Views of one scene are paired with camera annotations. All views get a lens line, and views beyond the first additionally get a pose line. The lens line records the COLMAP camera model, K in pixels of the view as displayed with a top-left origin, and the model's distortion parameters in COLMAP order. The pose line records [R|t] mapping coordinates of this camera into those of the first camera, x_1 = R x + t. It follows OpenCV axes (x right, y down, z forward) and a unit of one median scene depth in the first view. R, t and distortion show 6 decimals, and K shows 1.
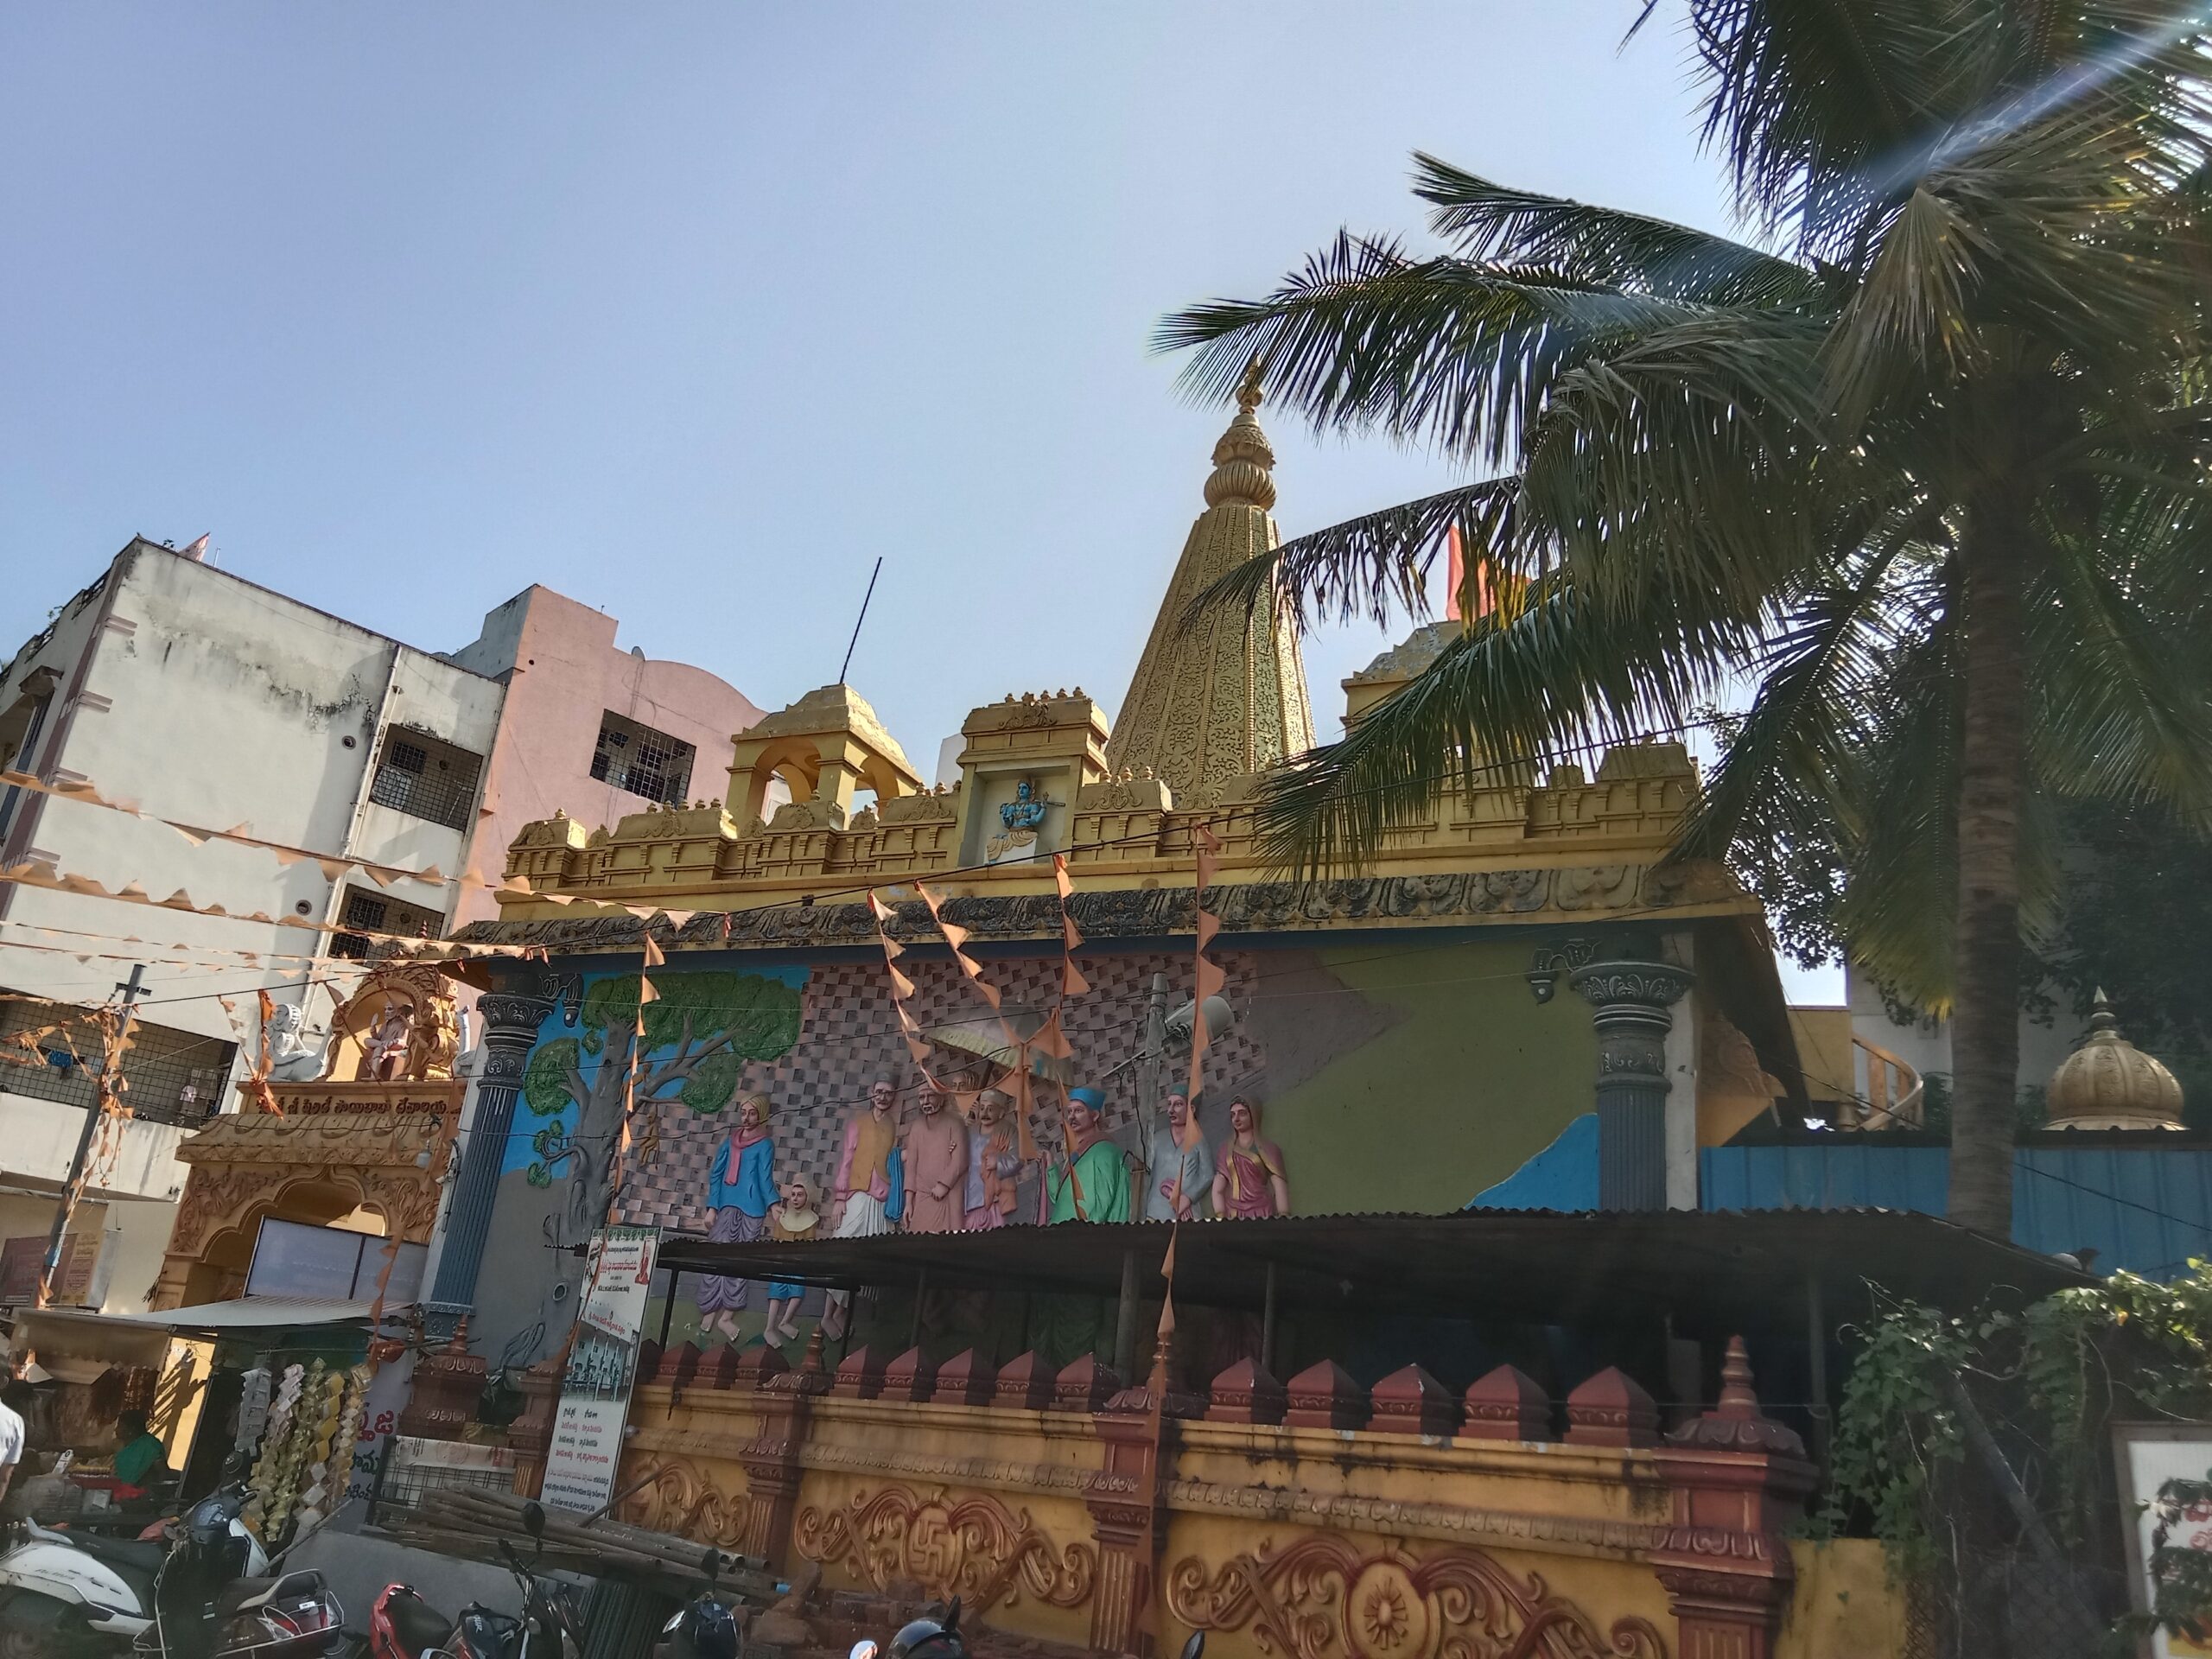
lens RADIAL K [[1743.4, 0, 1099.9], [0, 1743.4, 825.9], [0, 0, 1]] dist [-0.002569, -0.019426]
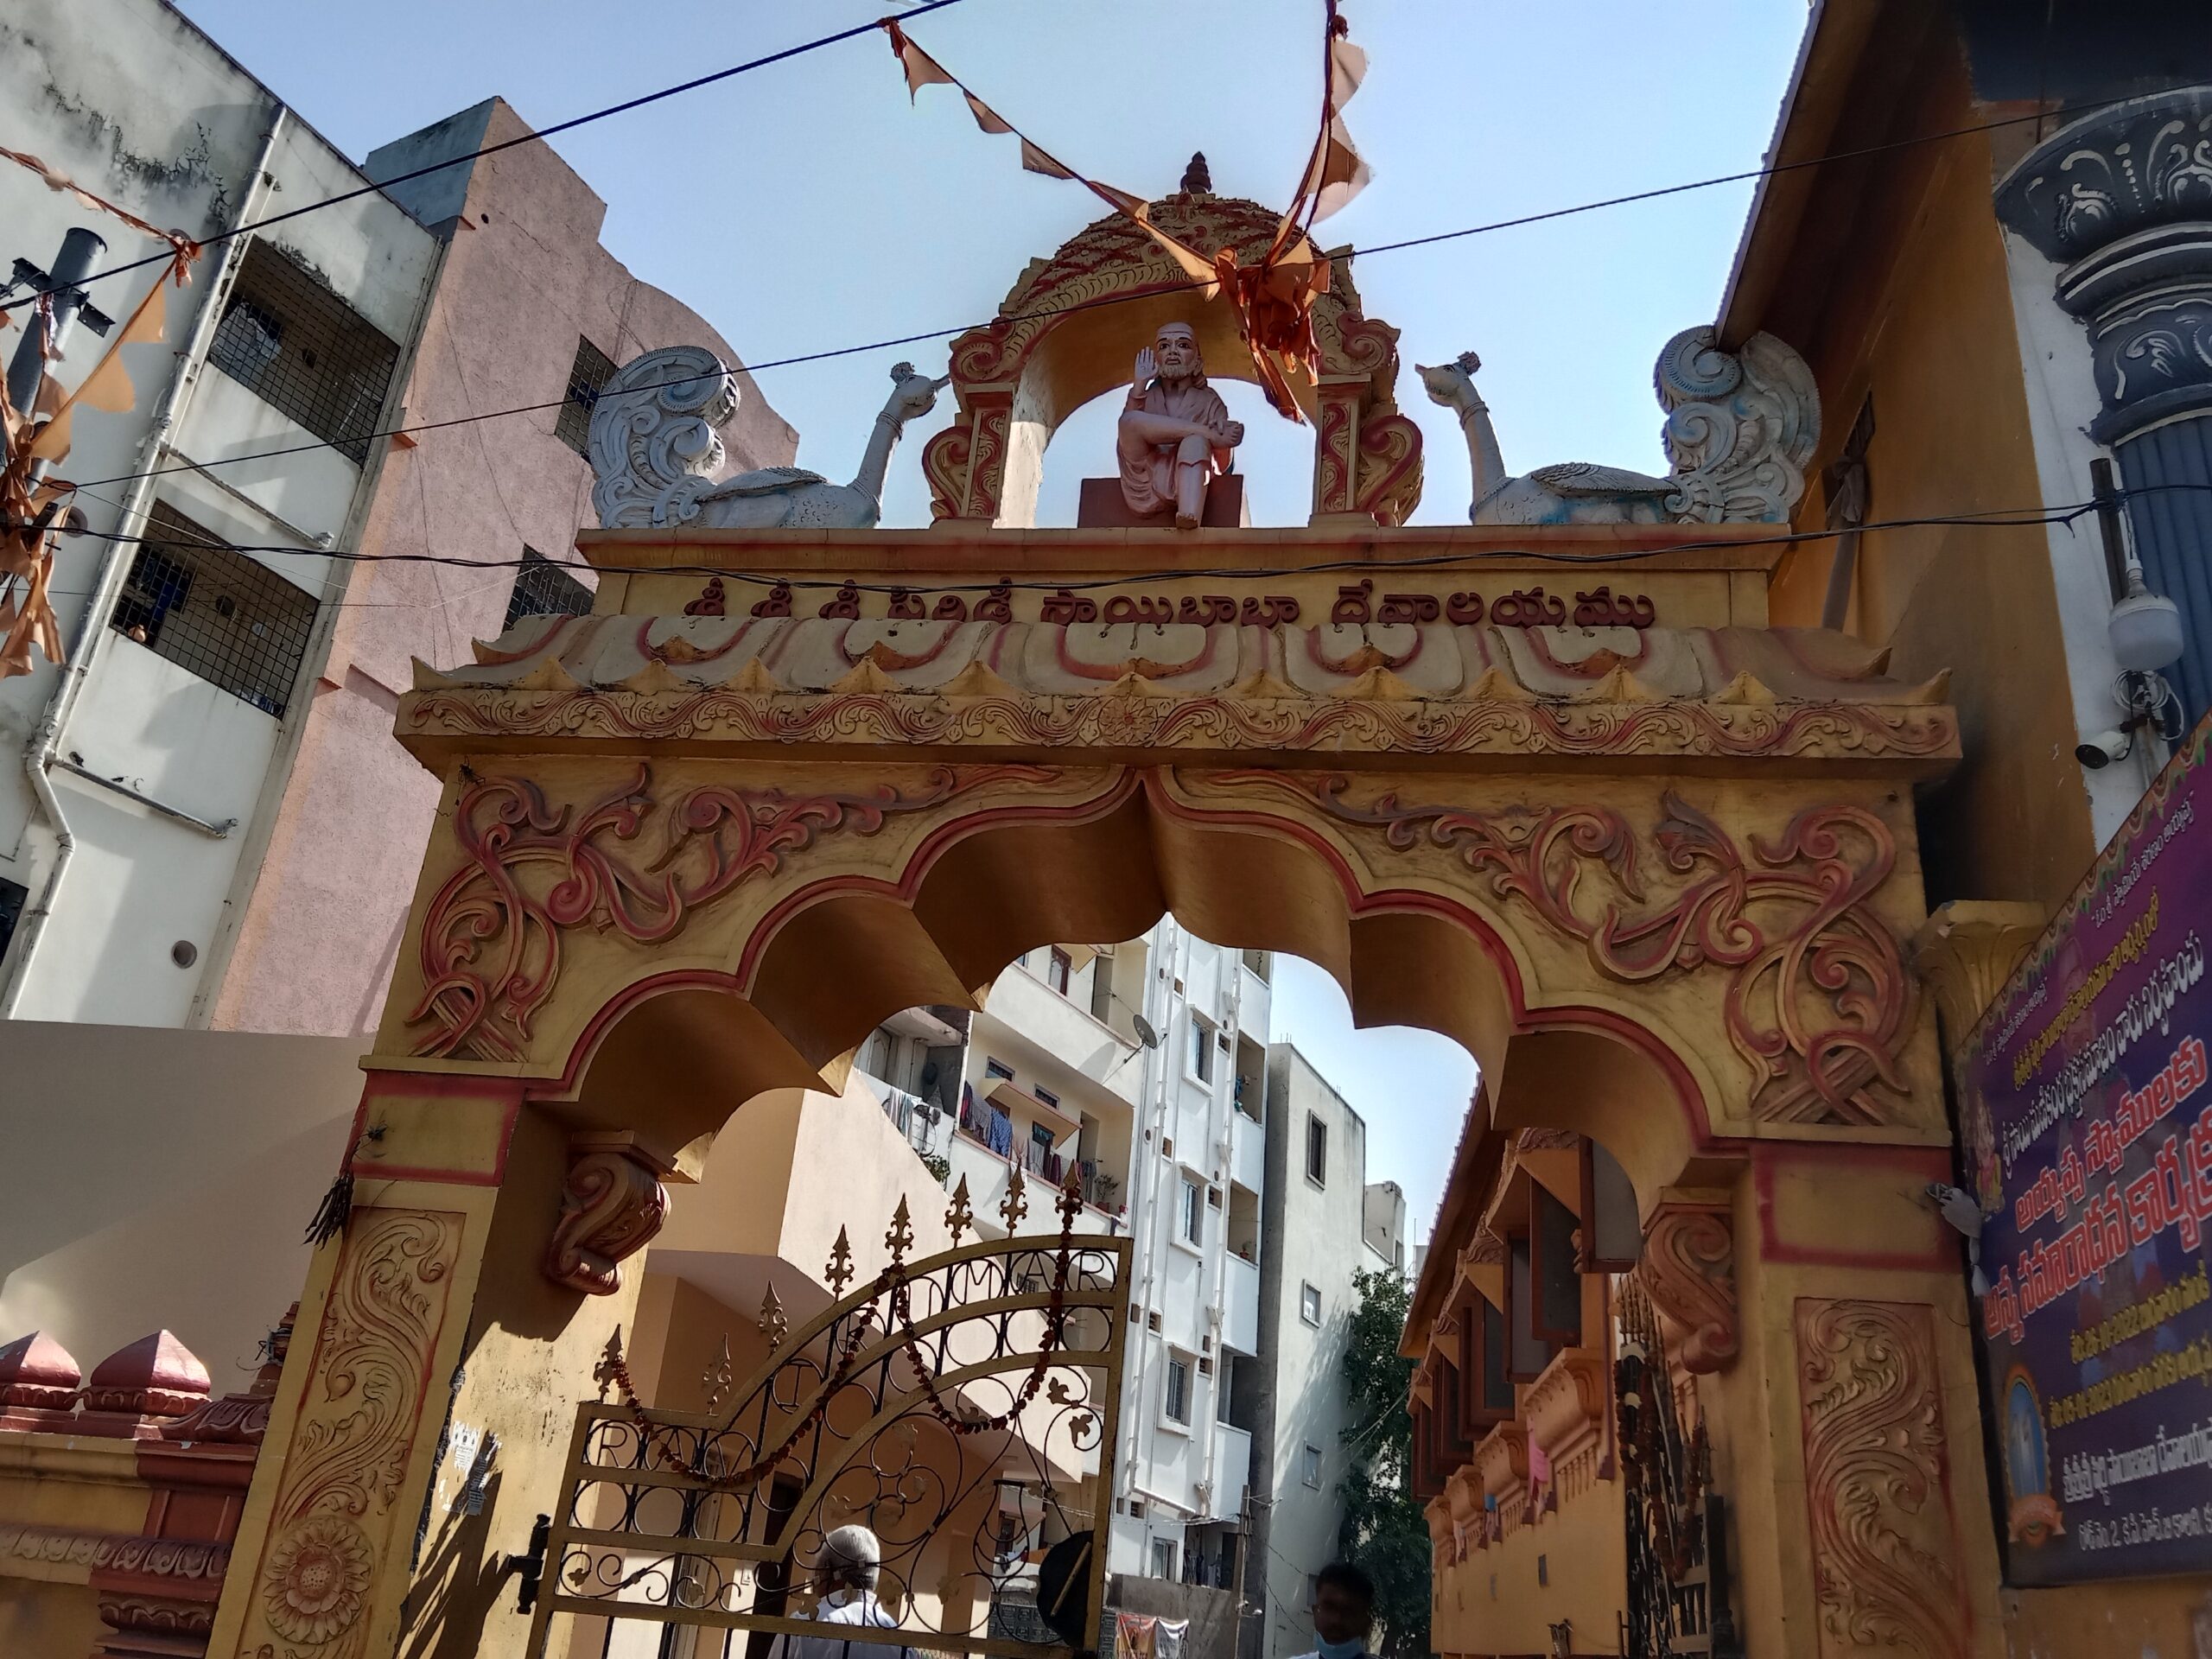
lens RADIAL K [[1743.4, 0, 1112.2], [0, 1743.4, 832.1], [0, 0, 1]] dist [-0.002569, -0.019426]
pose [[0.948879, 0.105955, 0.297326, -0.296817], [-0.096679, 0.994262, -0.045773, 0.122752], [-0.300470, 0.014688, 0.953678, 0.413785]]
